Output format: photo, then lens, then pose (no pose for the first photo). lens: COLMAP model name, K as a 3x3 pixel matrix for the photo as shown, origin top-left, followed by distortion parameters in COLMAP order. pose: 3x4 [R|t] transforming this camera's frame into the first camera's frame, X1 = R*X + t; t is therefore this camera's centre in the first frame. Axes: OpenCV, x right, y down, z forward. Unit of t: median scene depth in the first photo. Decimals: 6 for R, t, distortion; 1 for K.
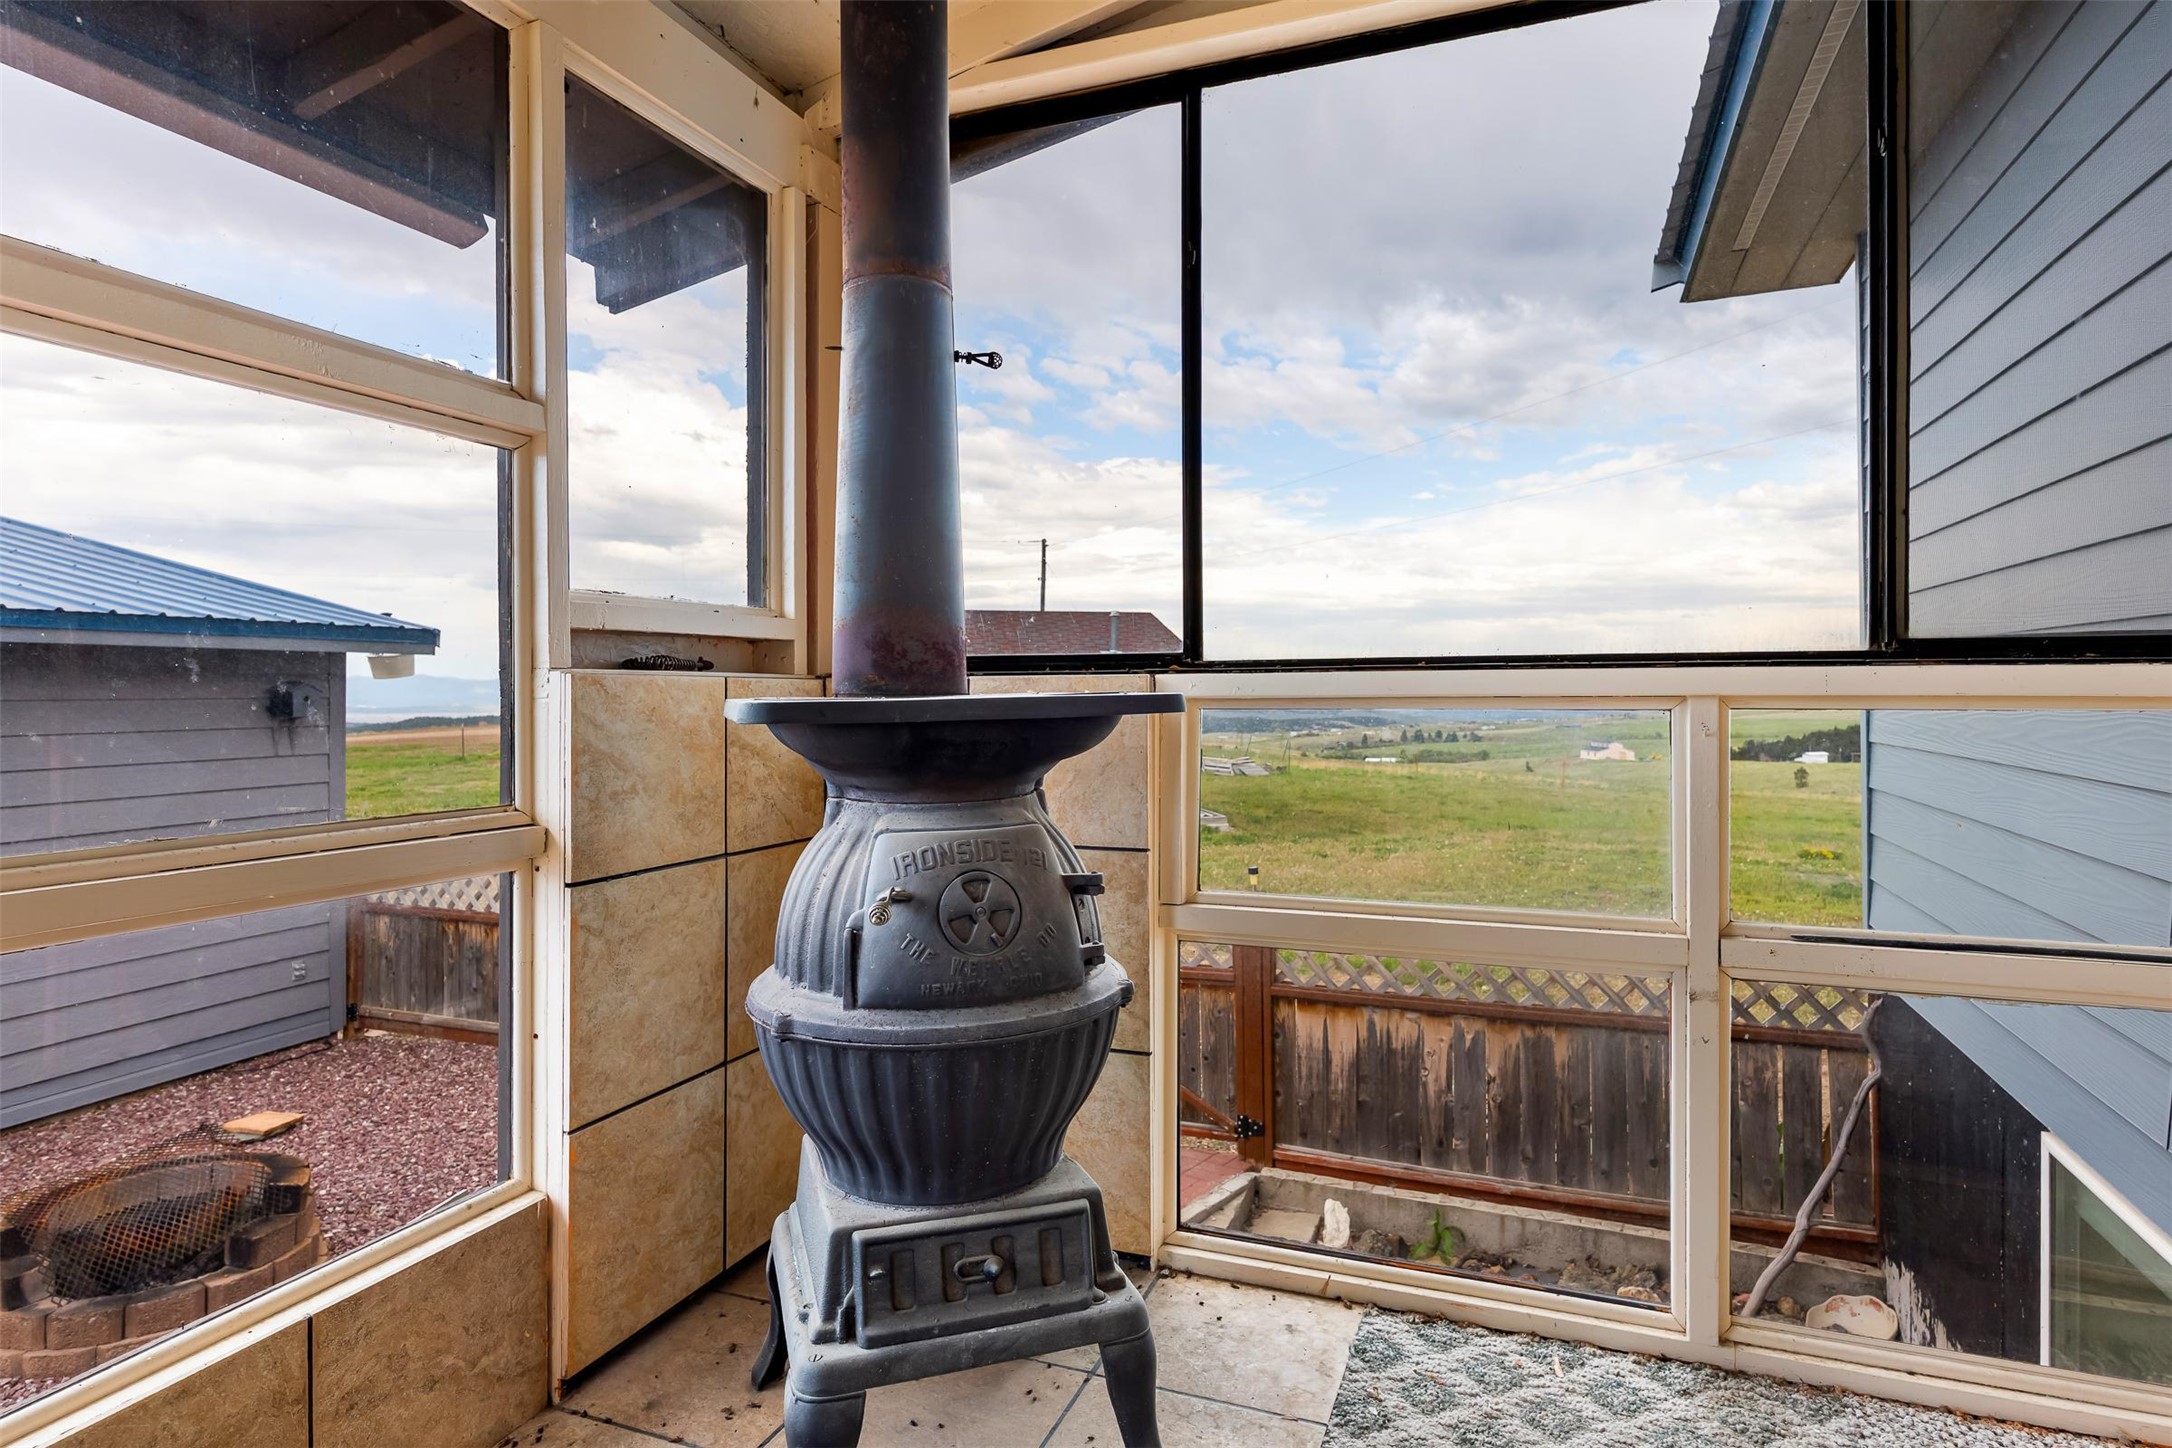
lens RADIAL K [[1221.7, 0, 1077.9], [0, 1221.7, 699.1], [0, 0, 1]] dist [0.000063, 0.001576]
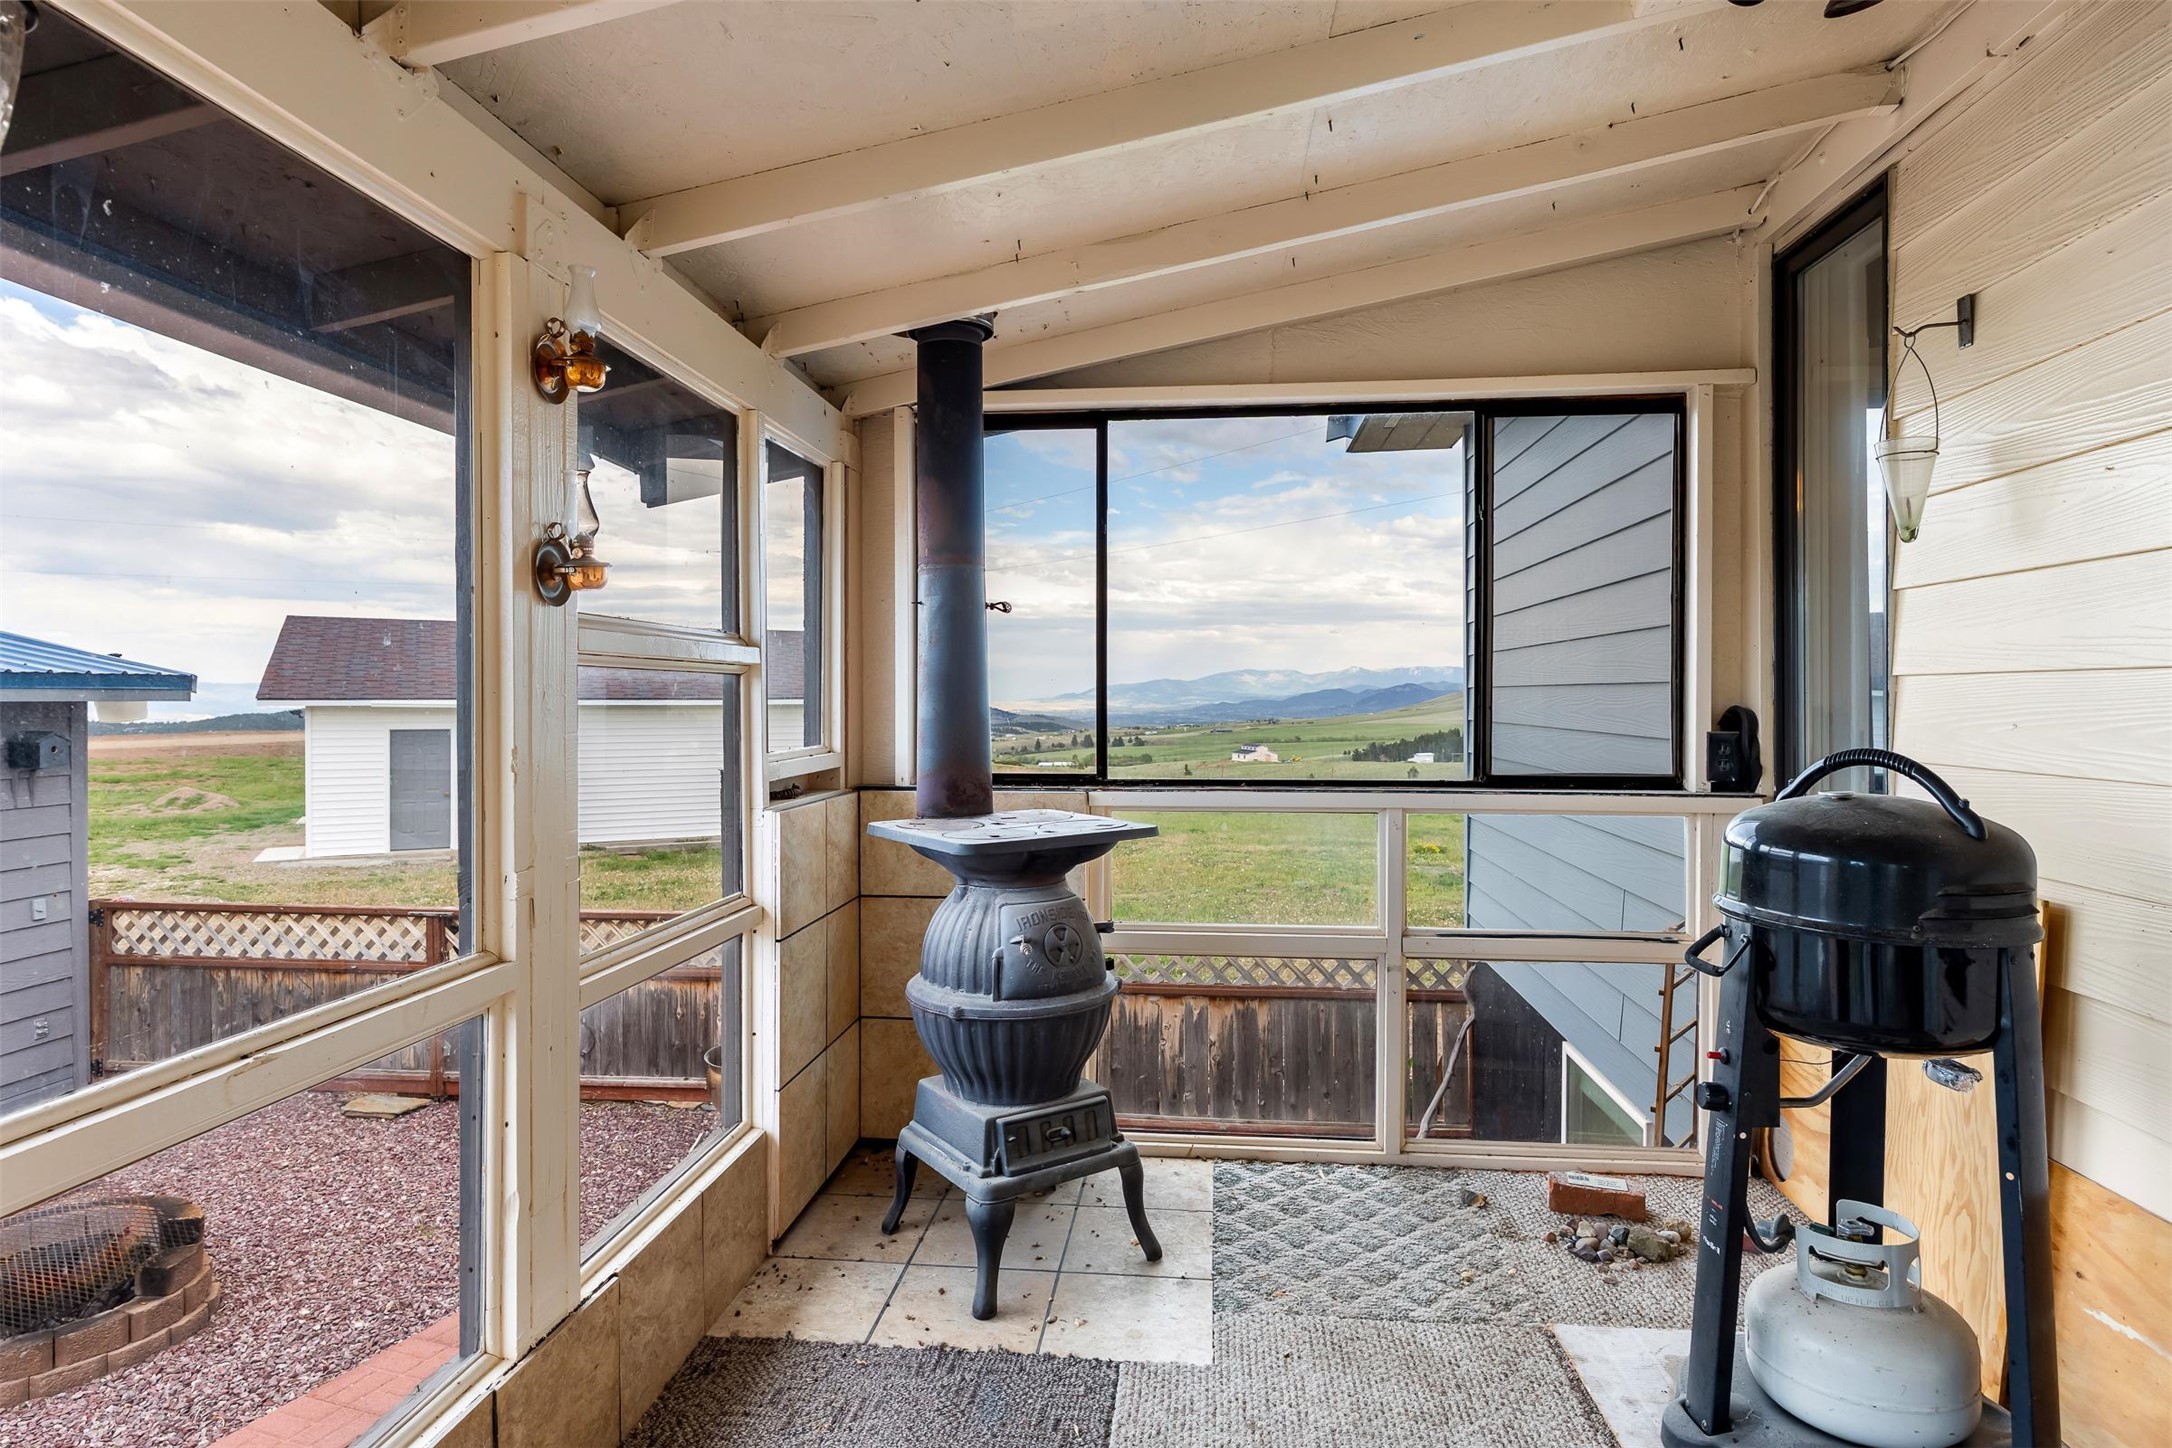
lens RADIAL K [[1221.9, 0, 1086.0], [0, 1221.9, 724.0], [0, 0, 1]] dist [-0.001078, 0.000523]
pose [[0.962848, -0.003488, 0.270022, -0.413388], [-0.001238, 0.999849, 0.017331, -0.150996], [-0.270042, -0.017021, 0.962698, -0.617960]]
